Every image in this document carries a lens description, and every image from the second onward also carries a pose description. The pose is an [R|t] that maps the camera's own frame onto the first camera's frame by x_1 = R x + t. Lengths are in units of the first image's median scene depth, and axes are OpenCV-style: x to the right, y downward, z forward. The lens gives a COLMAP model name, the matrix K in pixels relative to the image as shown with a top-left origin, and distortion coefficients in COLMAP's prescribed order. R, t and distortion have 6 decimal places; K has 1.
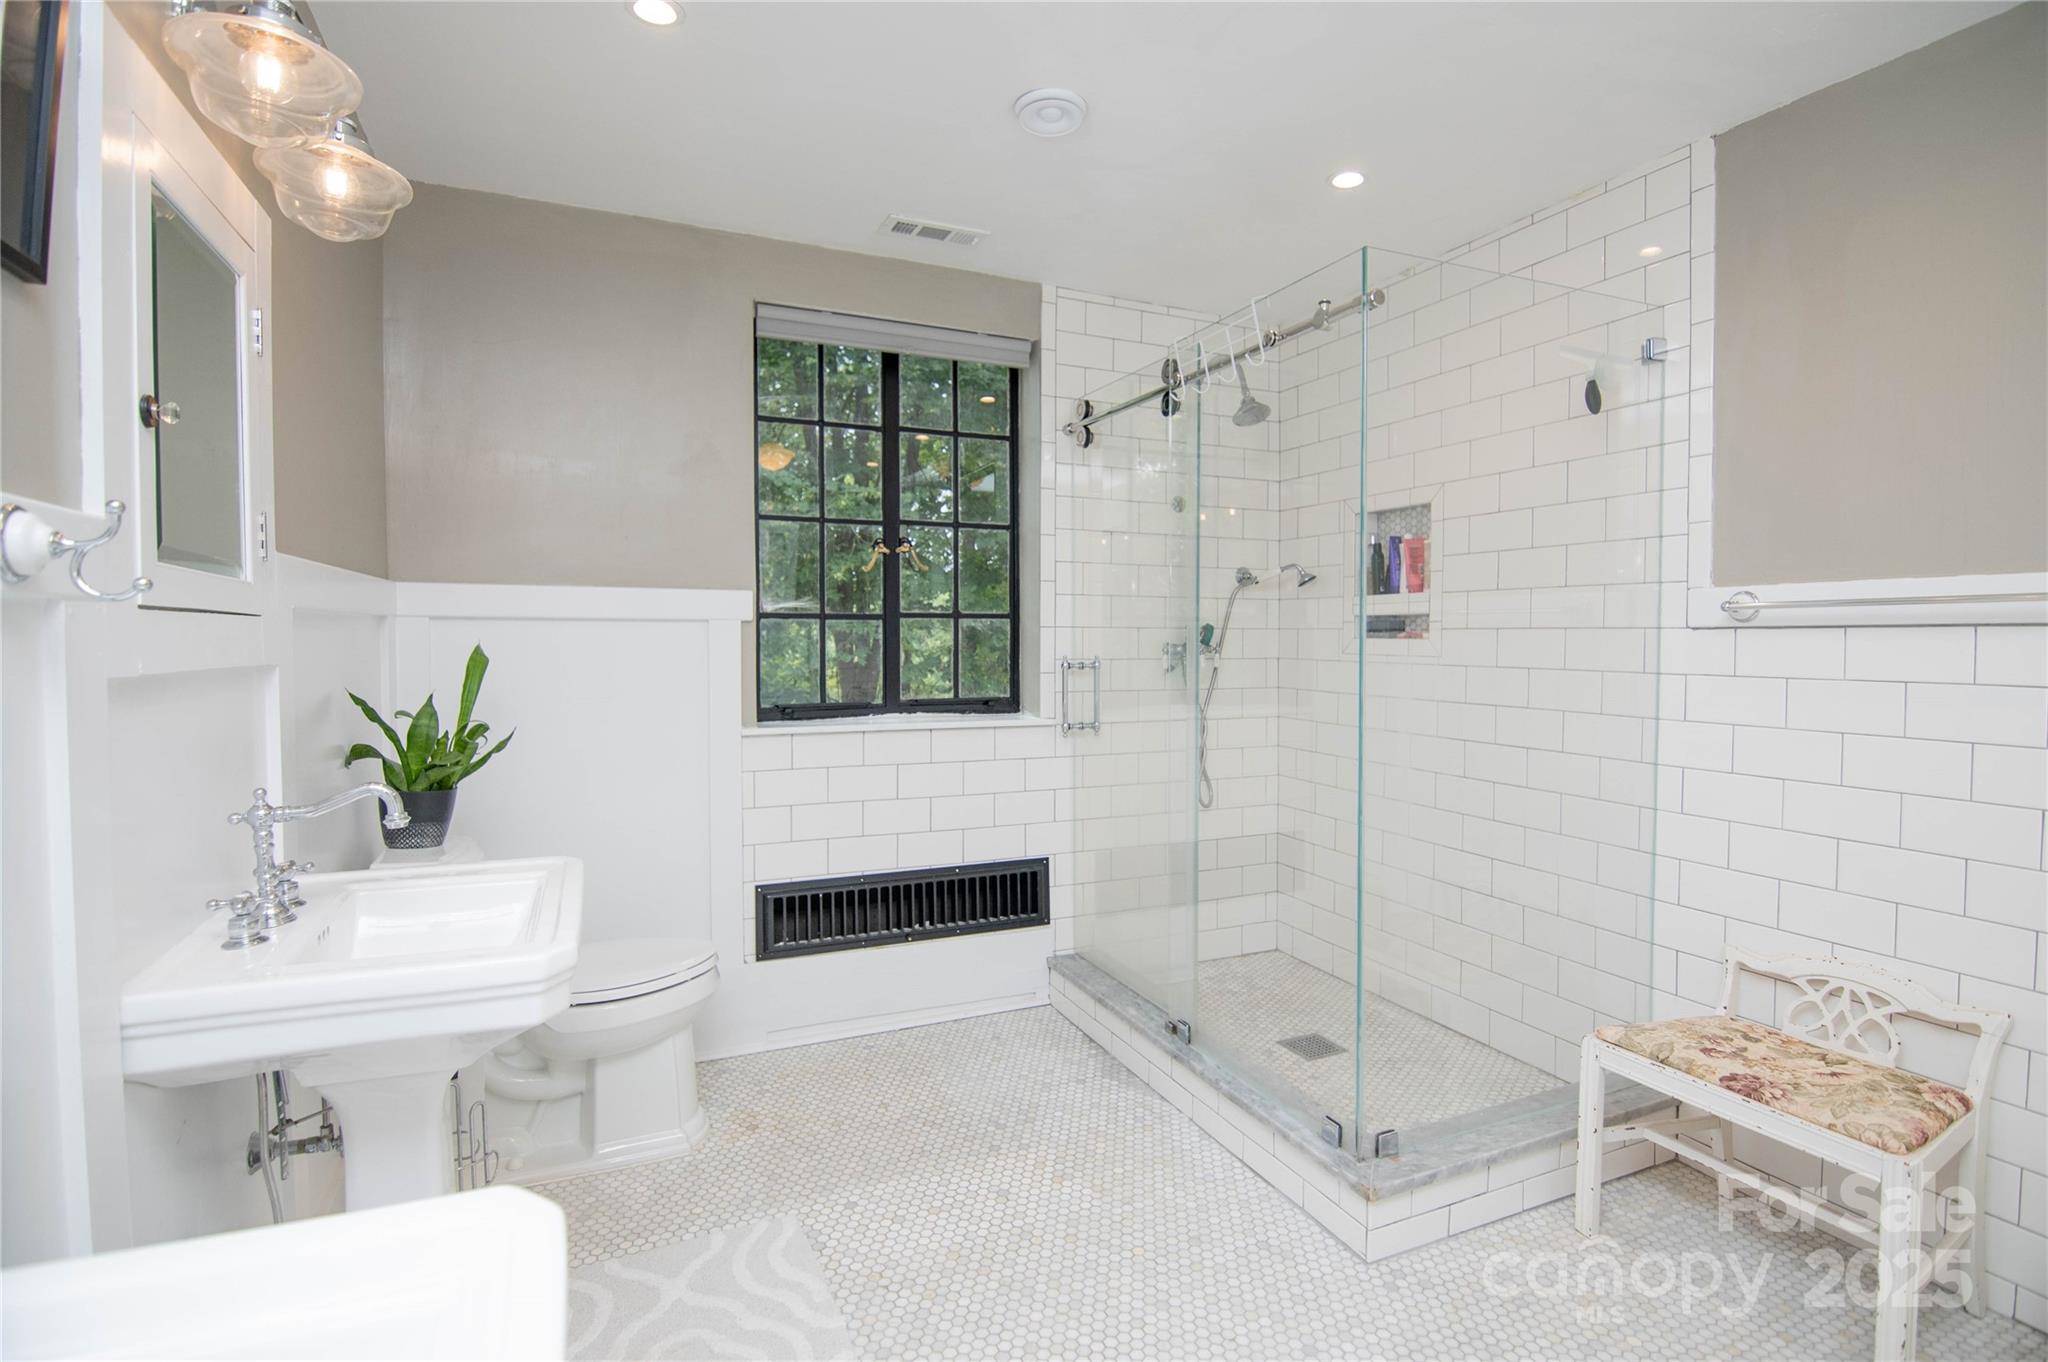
lens RADIAL K [[1006.6, 0, 1021.7], [0, 1006.6, 670.6], [0, 0, 1]] dist [-0.000454, -0.001408]
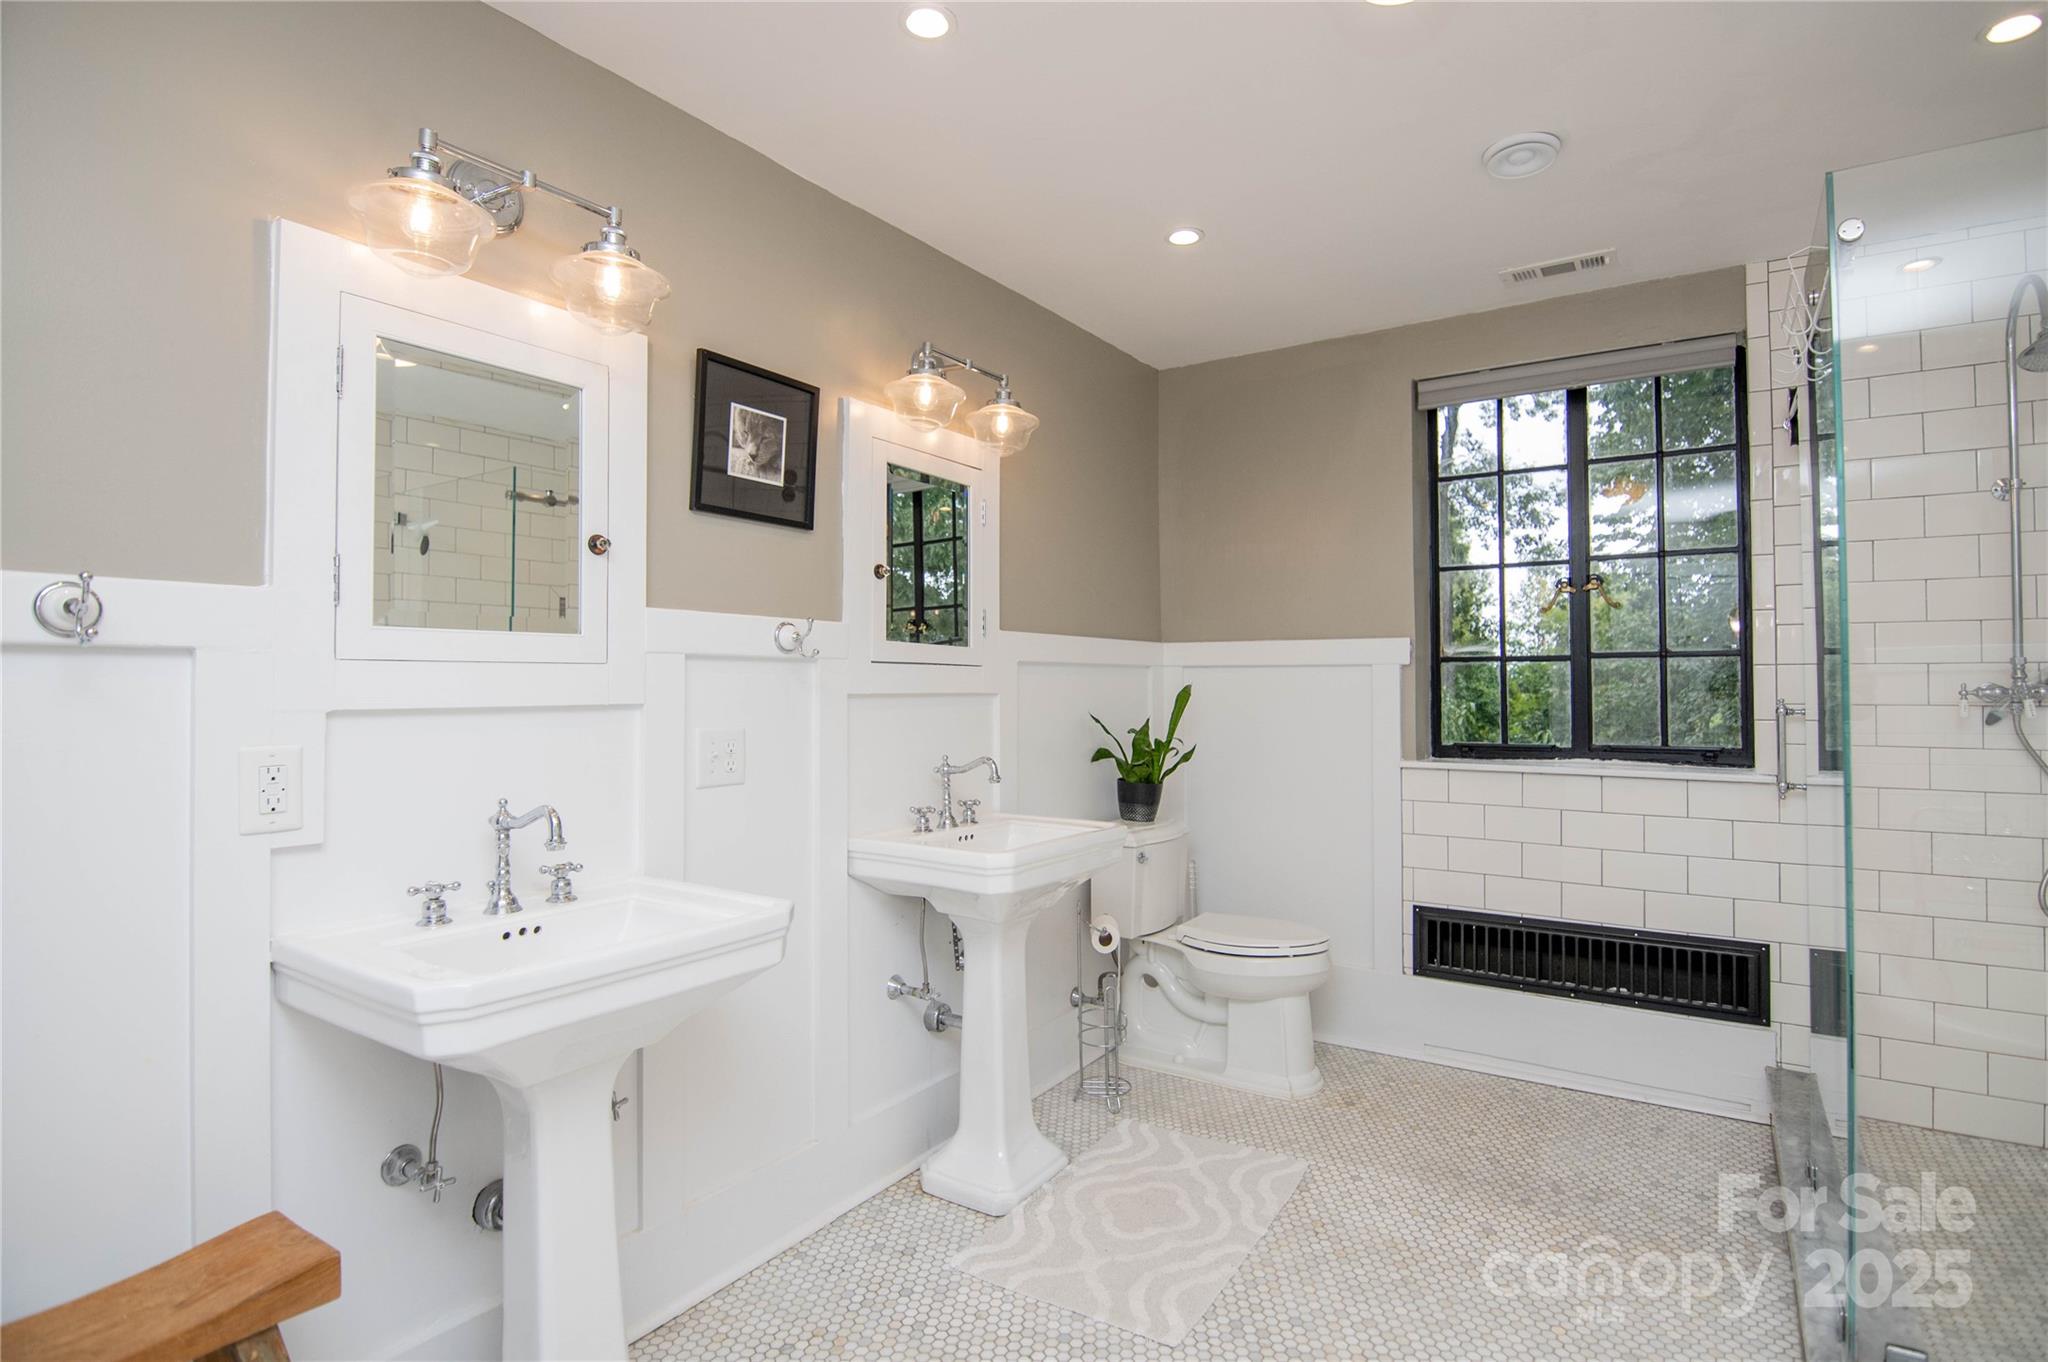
lens RADIAL K [[1006.6, 0, 1021.7], [0, 1006.6, 670.6], [0, 0, 1]] dist [-0.000454, -0.001408]
pose [[0.541558, -0.016279, -0.840506, 0.428514], [-0.027309, 0.998944, -0.036944, 0.010166], [0.840220, 0.042961, 0.540542, 0.036072]]
